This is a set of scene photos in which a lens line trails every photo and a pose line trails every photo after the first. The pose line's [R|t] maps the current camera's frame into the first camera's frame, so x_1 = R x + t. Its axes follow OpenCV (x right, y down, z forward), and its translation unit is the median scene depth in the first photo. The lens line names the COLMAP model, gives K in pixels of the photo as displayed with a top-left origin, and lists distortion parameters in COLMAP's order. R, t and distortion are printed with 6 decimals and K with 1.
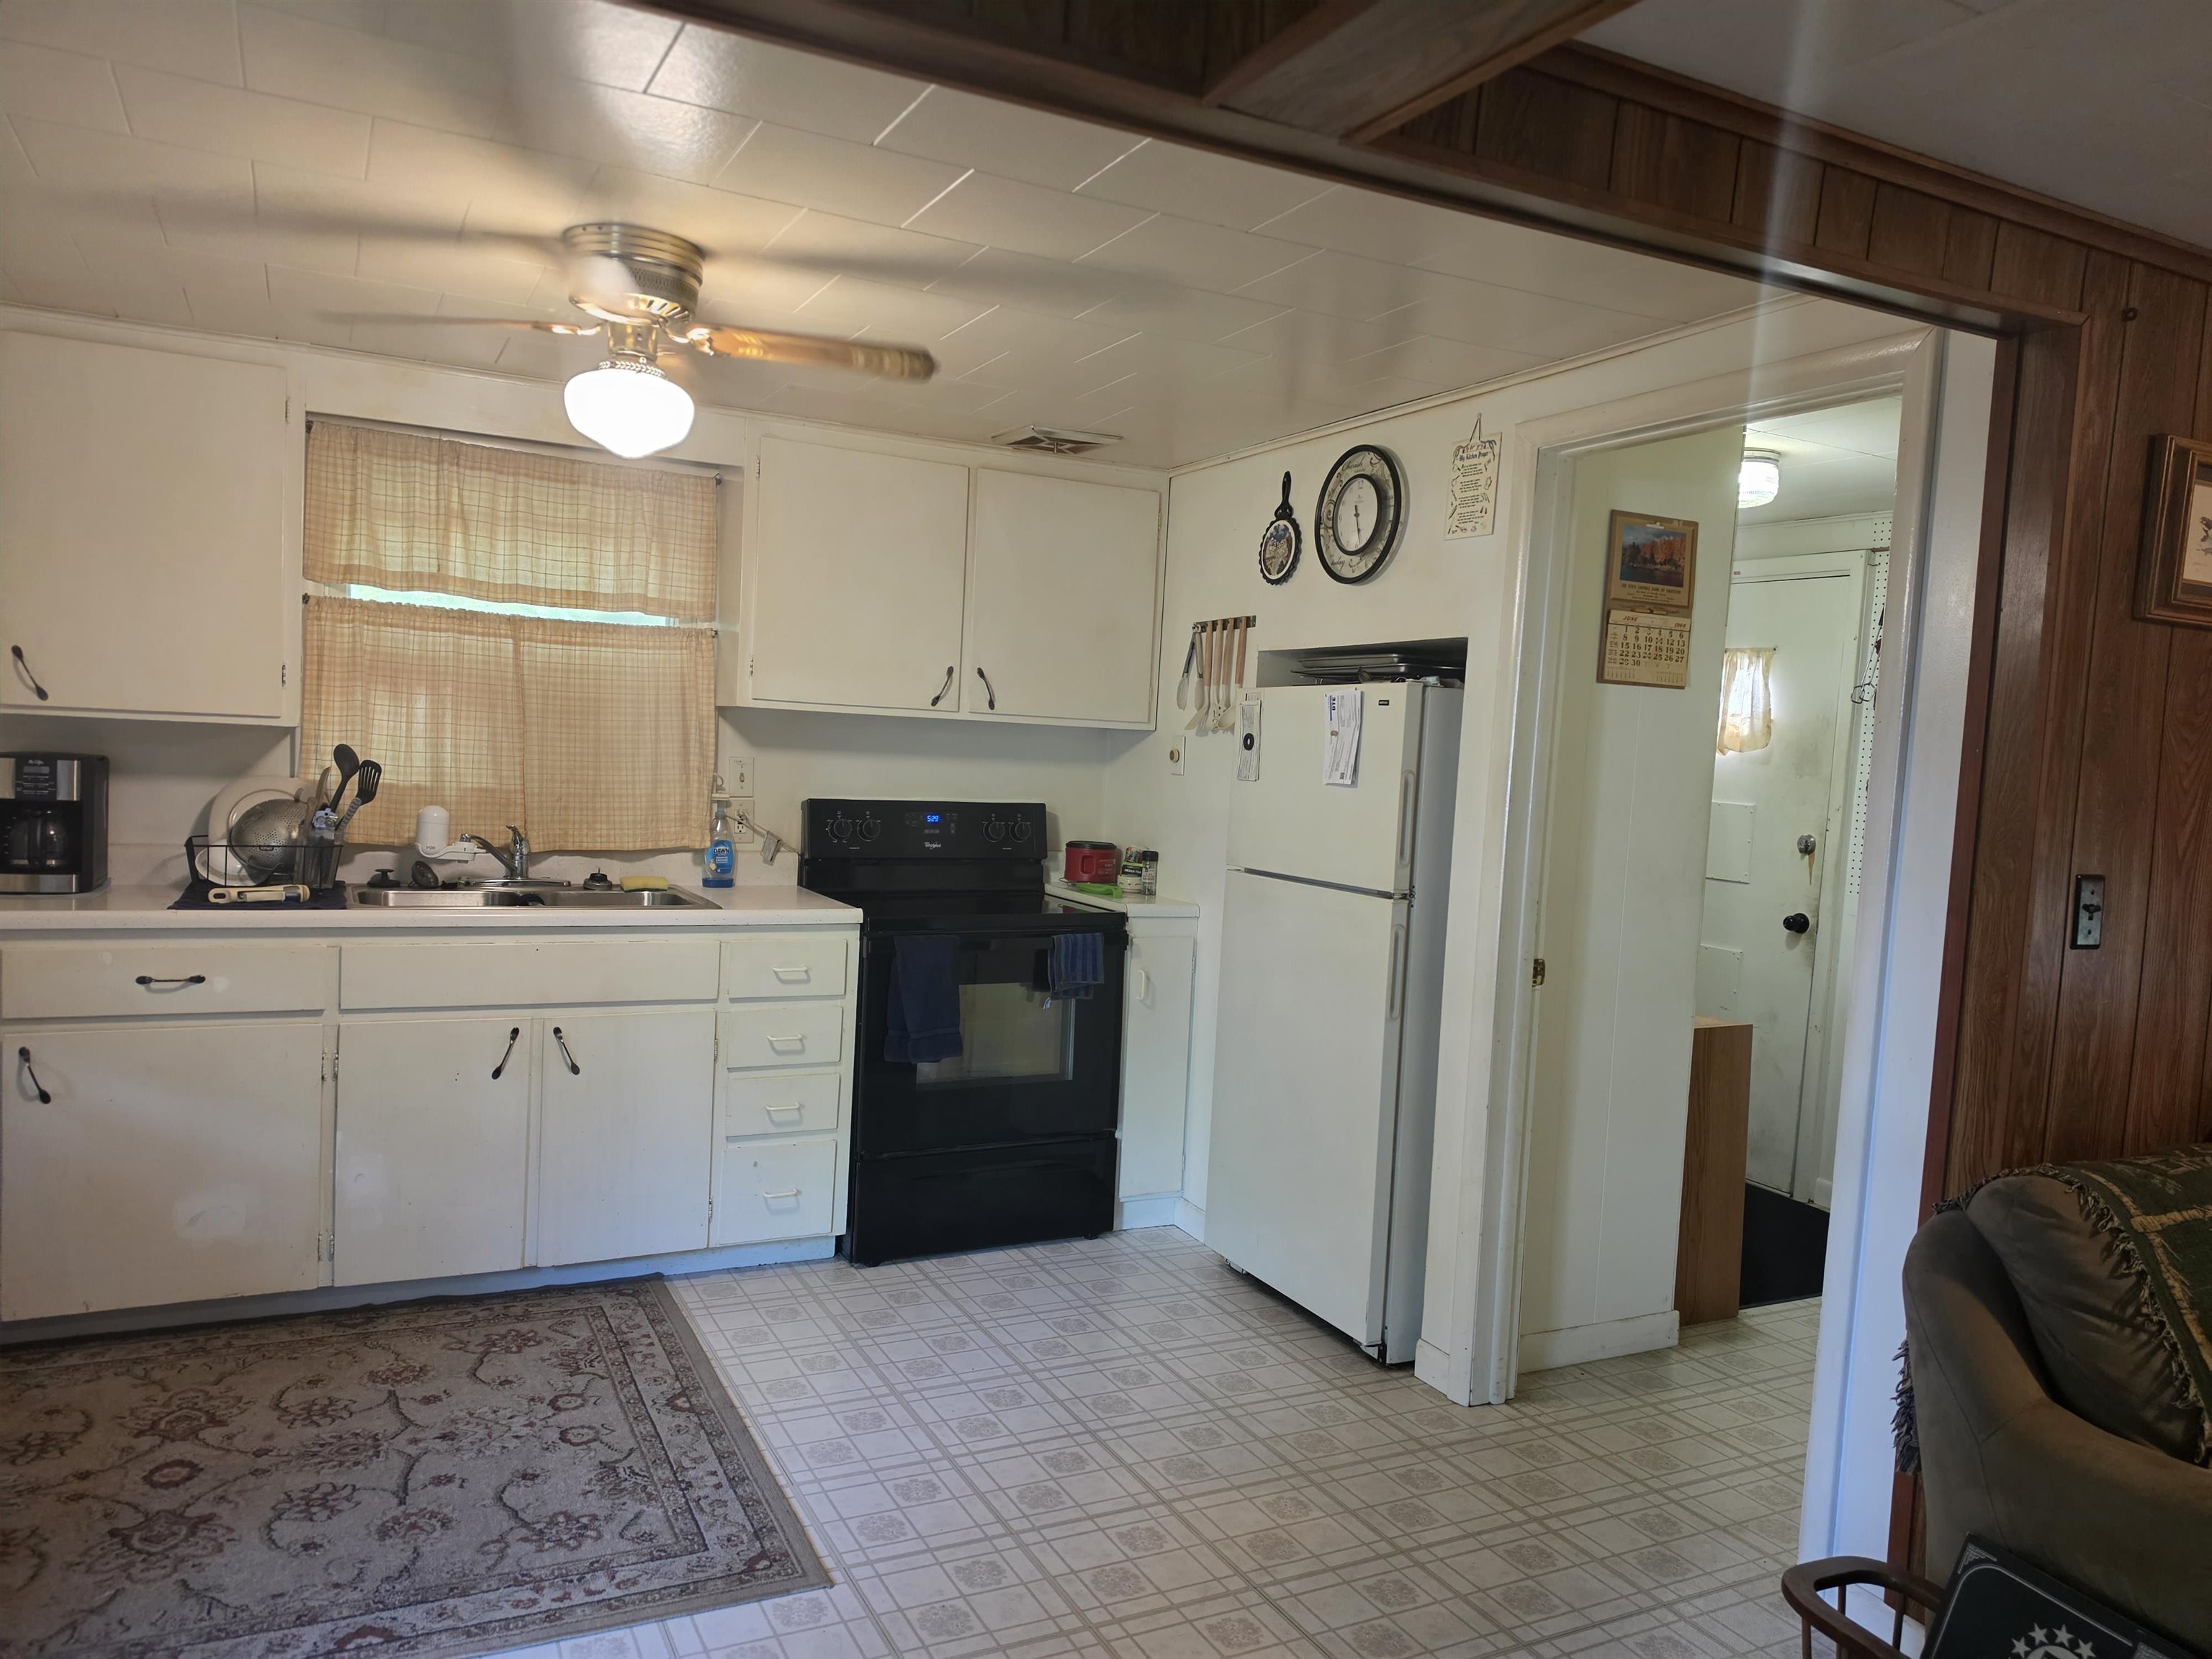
lens RADIAL K [[1533.3, 0, 1107.4], [0, 1533.3, 836.3], [0, 0, 1]] dist [0.052141, -0.057302]
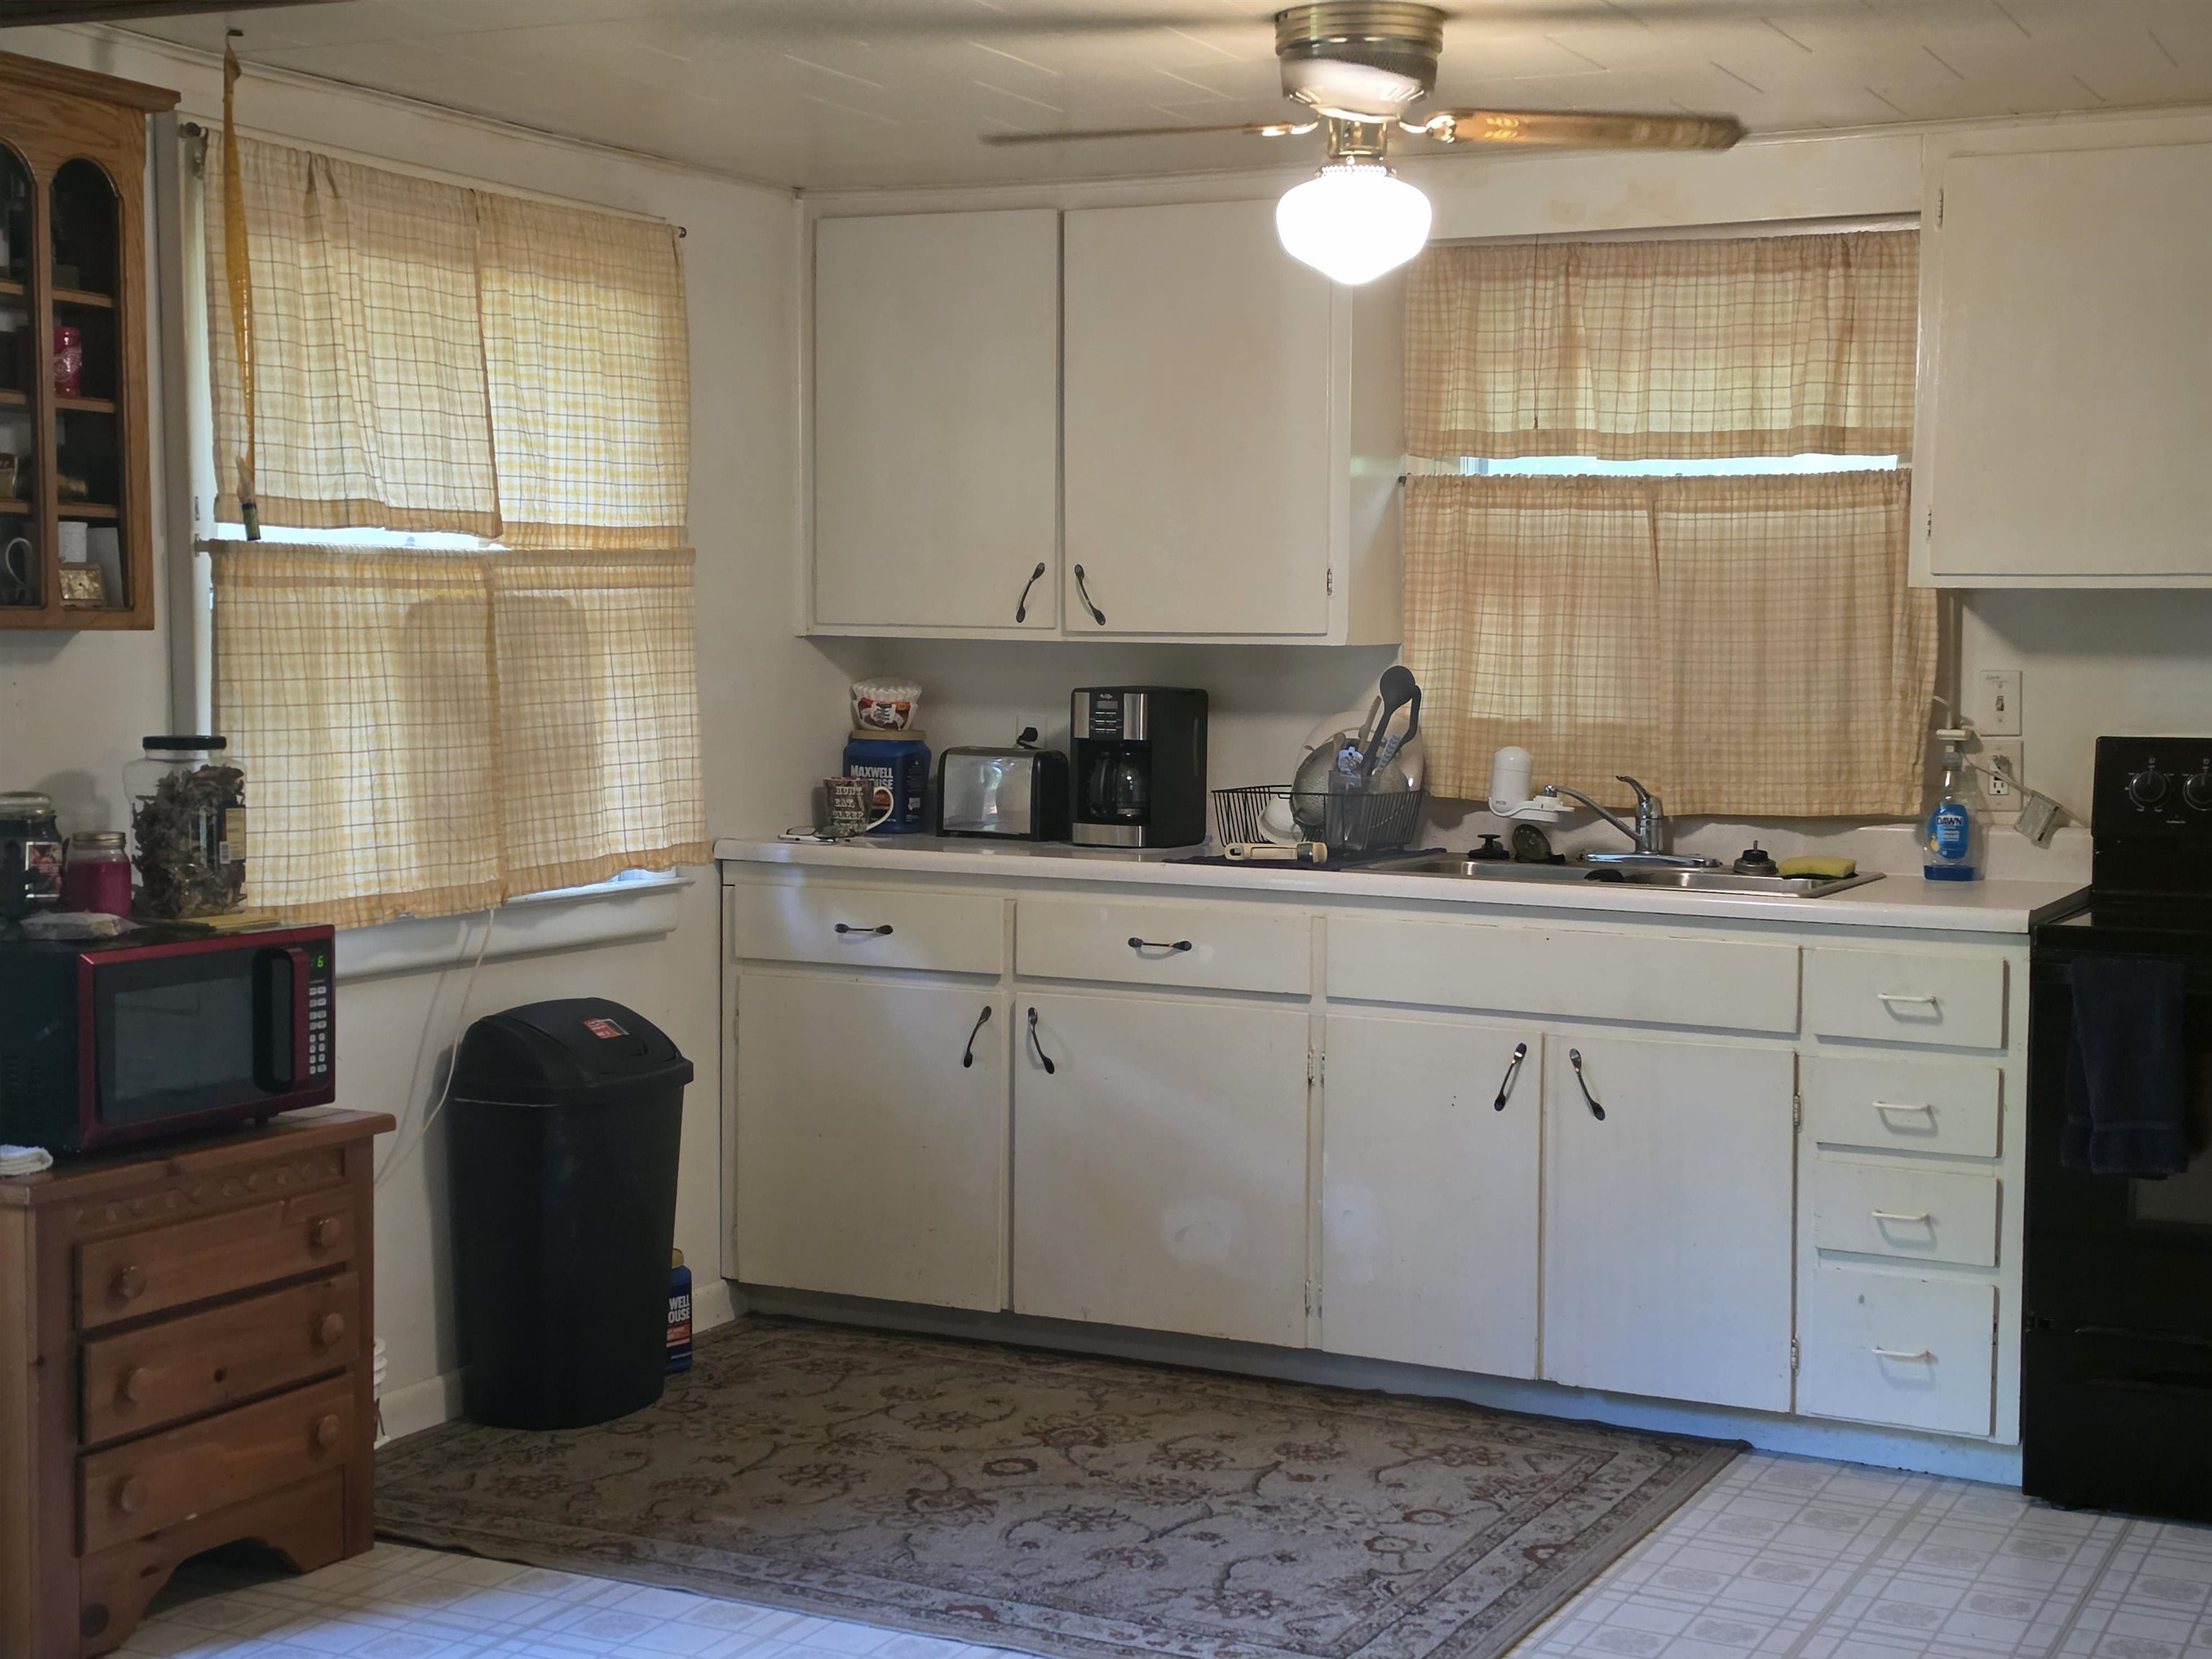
lens RADIAL K [[3081.3, 0, 1136.8], [0, 3081.3, 833.2], [0, 0, 1]] dist [0.221892, -0.736829]
pose [[0.606247, 0.009021, -0.795226, 0.618812], [-0.028573, 0.999537, -0.010444, 0.041474], [0.794763, 0.029054, 0.606224, -0.034660]]
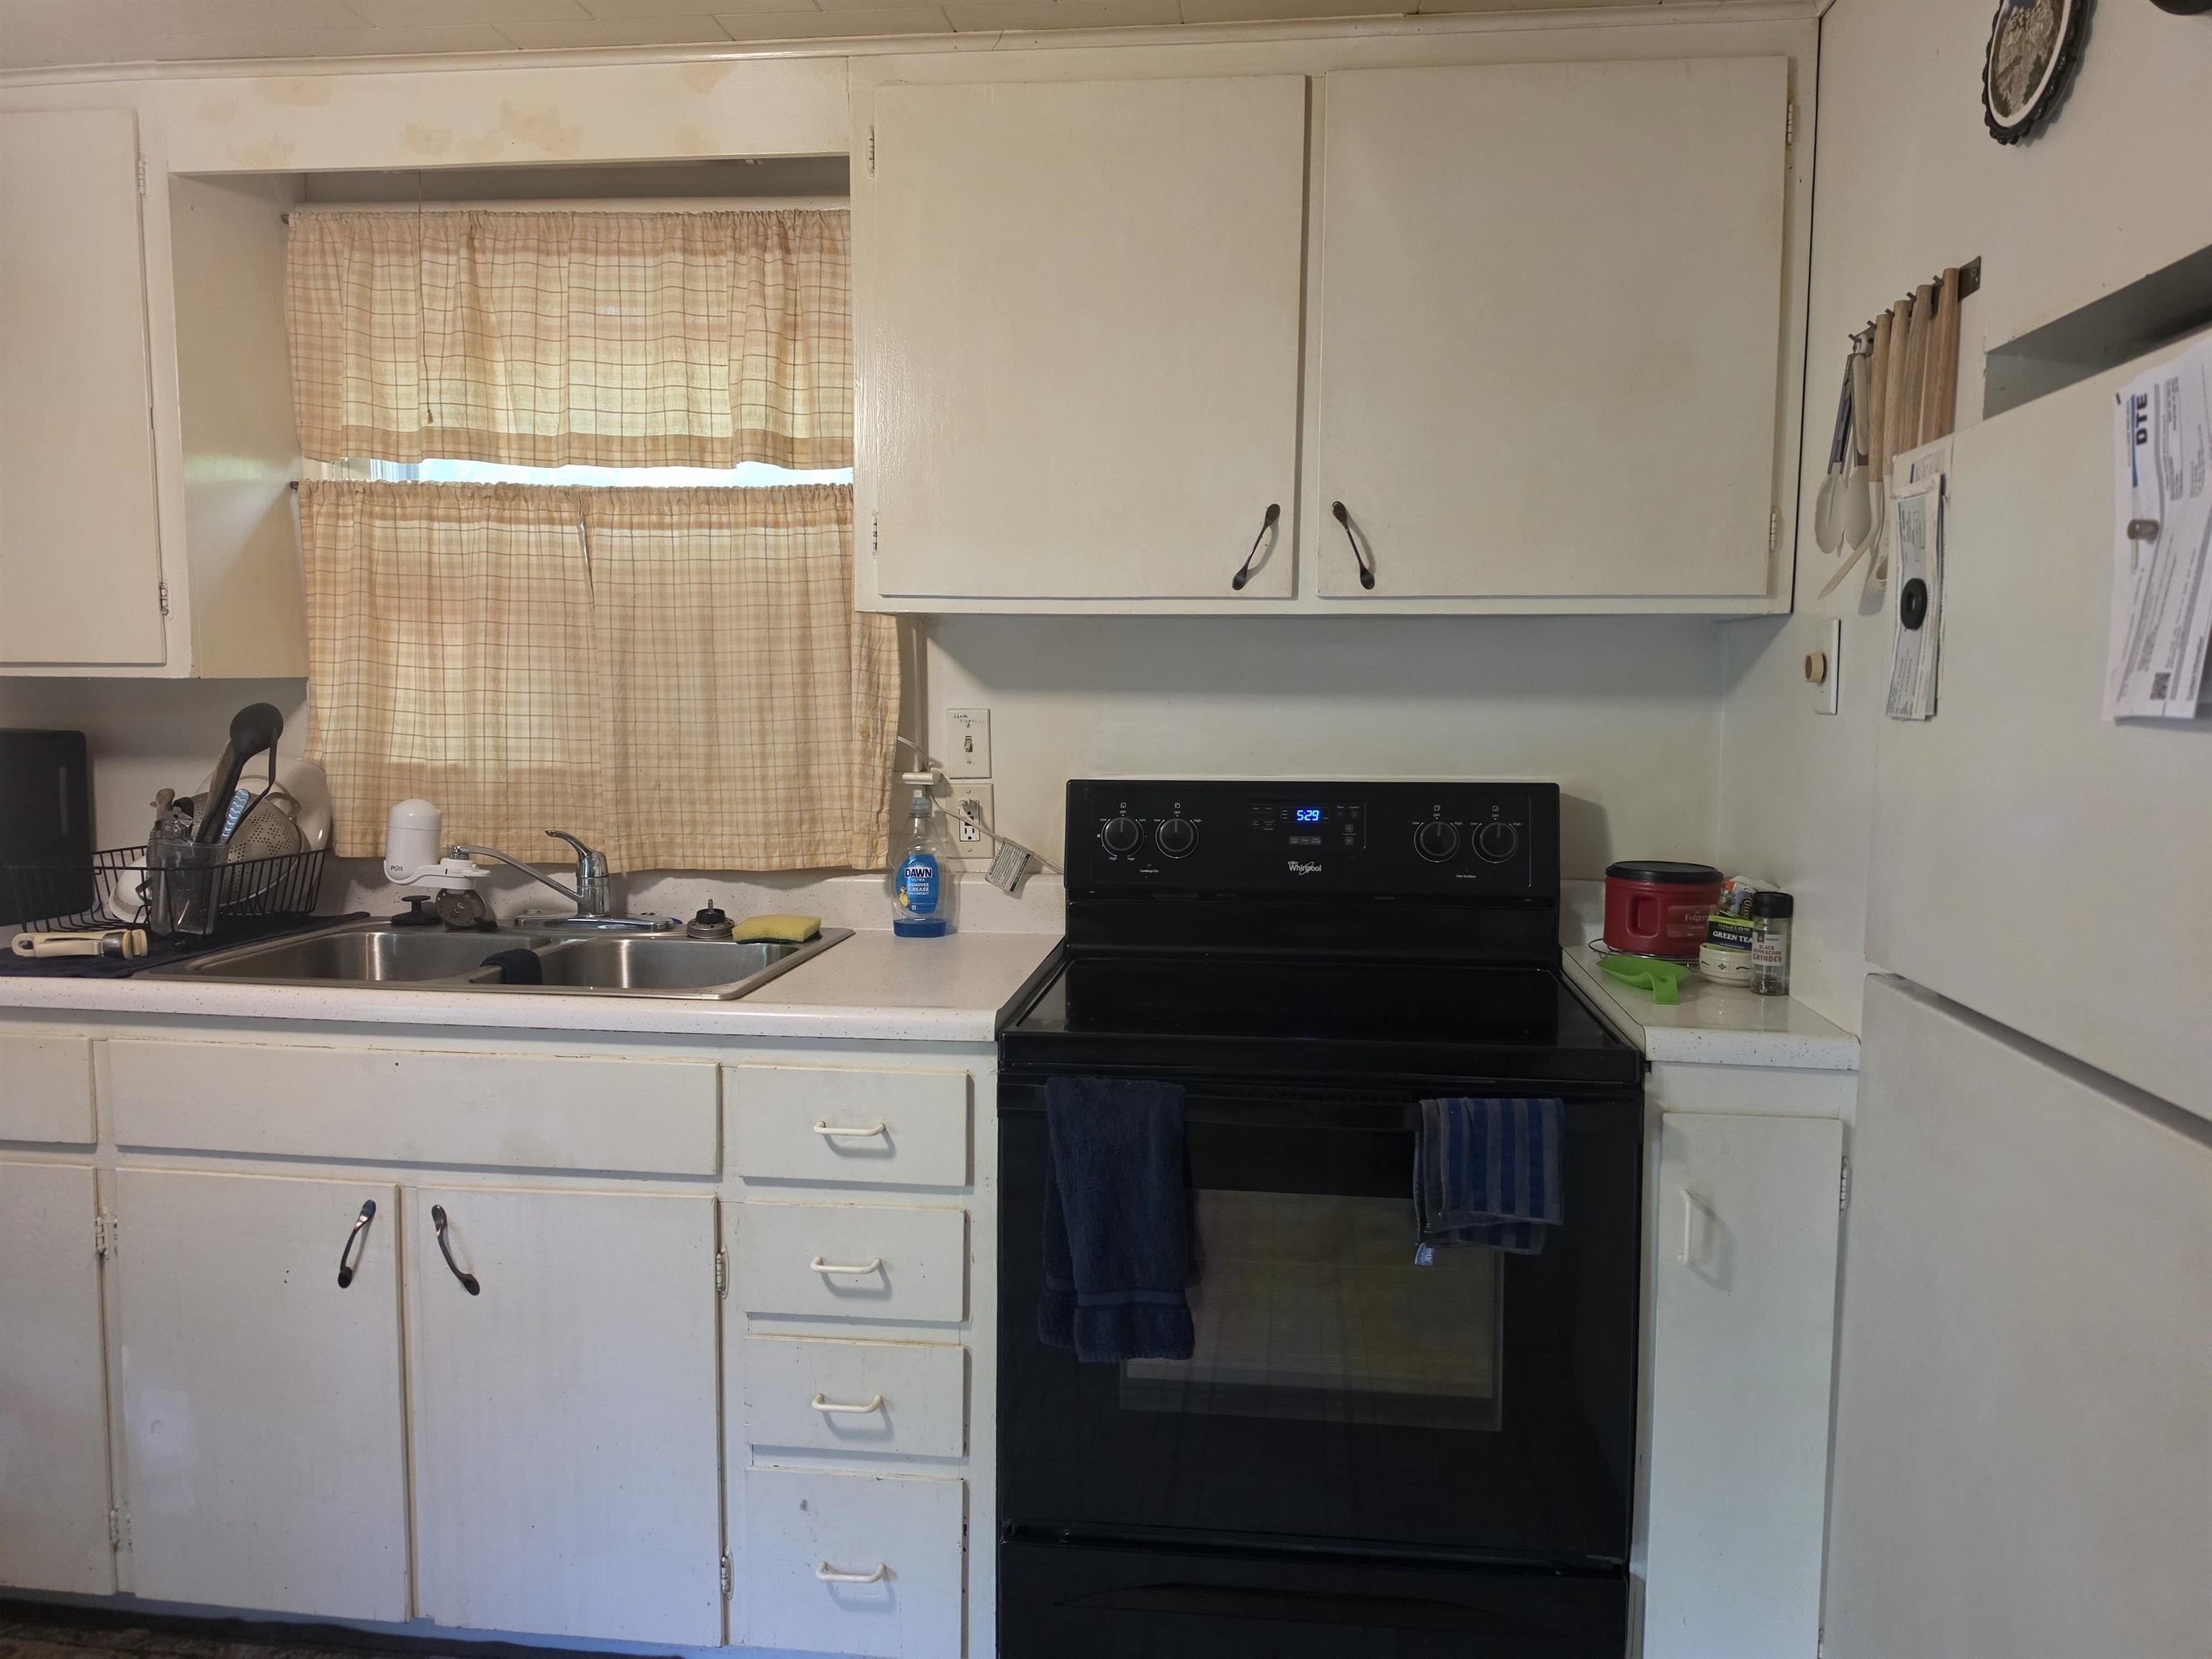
lens RADIAL K [[1530.4, 0, 1099.6], [0, 1530.4, 811.8], [0, 0, 1]] dist [0.107777, -0.162100]
pose [[0.828826, 0.004126, -0.559491, 0.137030], [-0.001478, 0.999985, 0.005185, -0.018202], [0.559504, -0.003470, 0.828820, 0.629084]]
